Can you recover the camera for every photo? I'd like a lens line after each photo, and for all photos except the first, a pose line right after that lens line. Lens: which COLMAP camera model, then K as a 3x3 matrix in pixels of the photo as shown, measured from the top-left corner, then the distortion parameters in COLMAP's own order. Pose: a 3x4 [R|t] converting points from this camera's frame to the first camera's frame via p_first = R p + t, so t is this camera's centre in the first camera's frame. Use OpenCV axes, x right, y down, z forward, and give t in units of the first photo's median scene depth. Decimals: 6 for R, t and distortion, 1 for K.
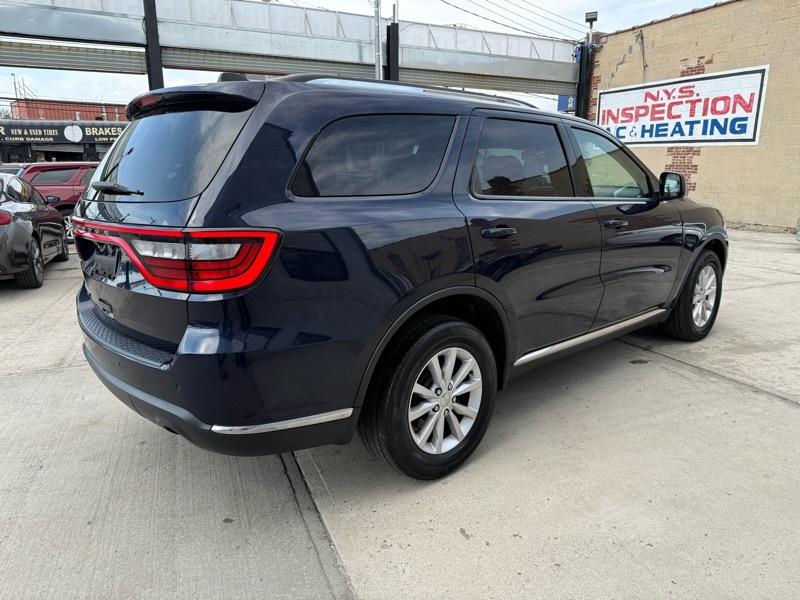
lens RADIAL K [[561.5, 0, 401.1], [0, 561.5, 302.3], [0, 0, 1]] dist [0.023183, -0.030296]
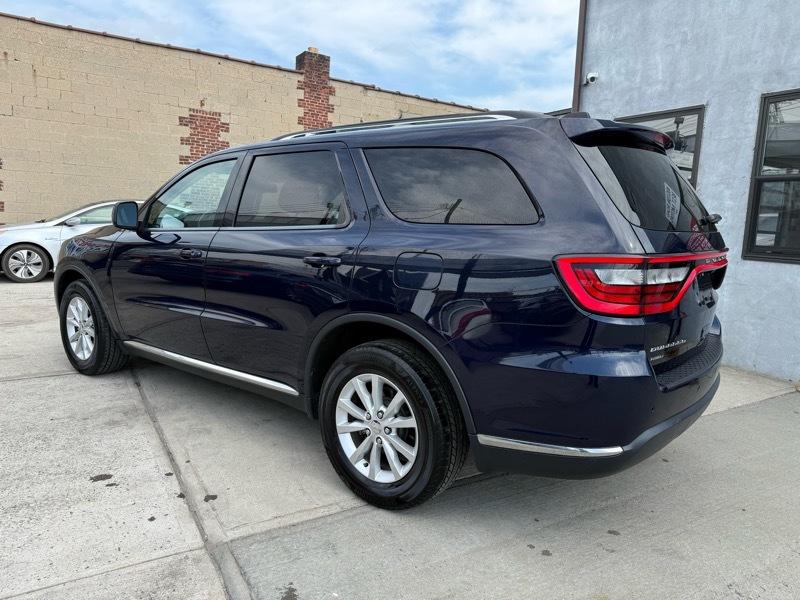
lens RADIAL K [[561.5, 0, 399.2], [0, 561.5, 298.8], [0, 0, 1]] dist [0.023183, -0.030296]
pose [[-0.156618, -0.135156, 0.978368, -0.283738], [0.192998, 0.967308, 0.164523, -0.065310], [-0.968619, 0.214590, -0.125413, 0.325826]]
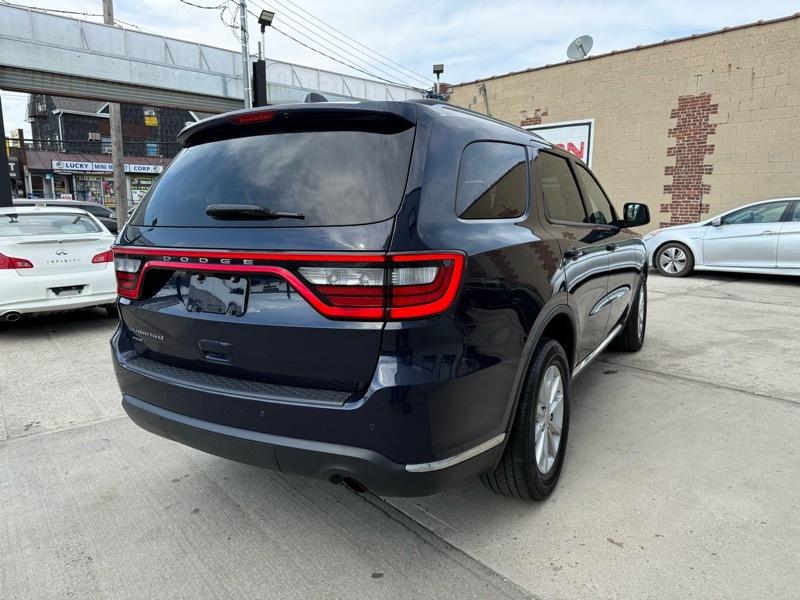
lens RADIAL K [[561.5, 0, 399.8], [0, 561.5, 301.4], [0, 0, 1]] dist [0.023183, -0.030296]
pose [[0.954737, -0.048194, 0.293521, -0.098064], [0.068056, 0.996004, -0.057829, 0.000902], [-0.289561, 0.075188, 0.954202, 0.017847]]
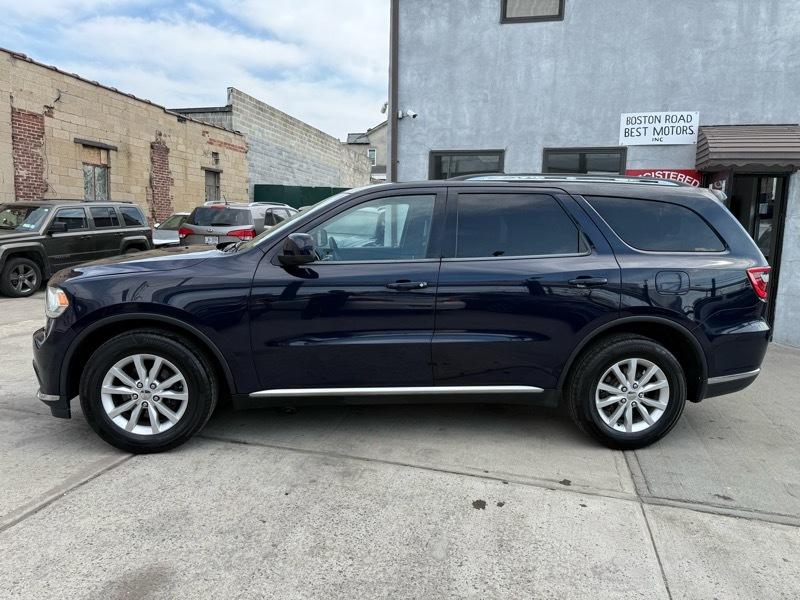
lens RADIAL K [[561.5, 0, 400.1], [0, 561.5, 299.5], [0, 0, 1]] dist [0.023183, -0.030296]
pose [[-0.798590, -0.091481, 0.594883, -0.159922], [0.115591, 0.946671, 0.300753, -0.138783], [-0.590672, 0.308942, -0.745427, 0.598616]]
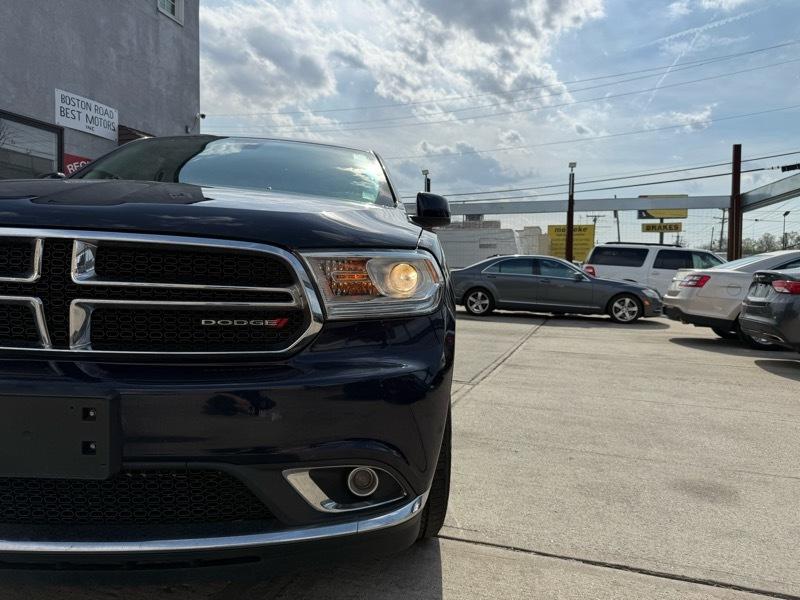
lens RADIAL K [[561.5, 0, 401.3], [0, 561.5, 296.3], [0, 0, 1]] dist [0.023183, -0.030296]
pose [[-0.640534, 0.016742, -0.767747, 0.233209], [-0.199015, 0.961986, 0.187017, -0.093505], [0.741693, 0.272584, -0.612853, 0.567449]]
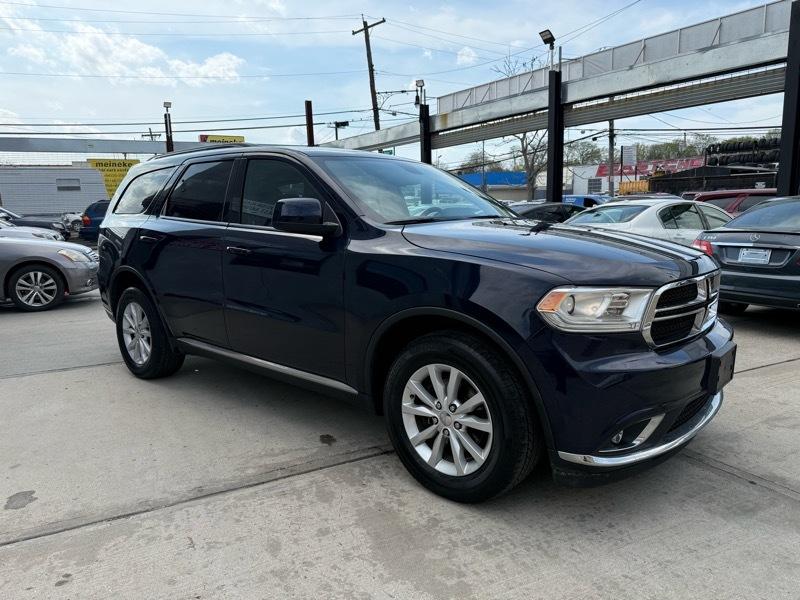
lens RADIAL K [[561.5, 0, 393.3], [0, 561.5, 296.9], [0, 0, 1]] dist [0.023183, -0.030296]
pose [[0.096492, 0.155442, -0.983121, 0.390215], [-0.208756, 0.968922, 0.132708, -0.069344], [0.973196, 0.192427, 0.125942, 0.321310]]
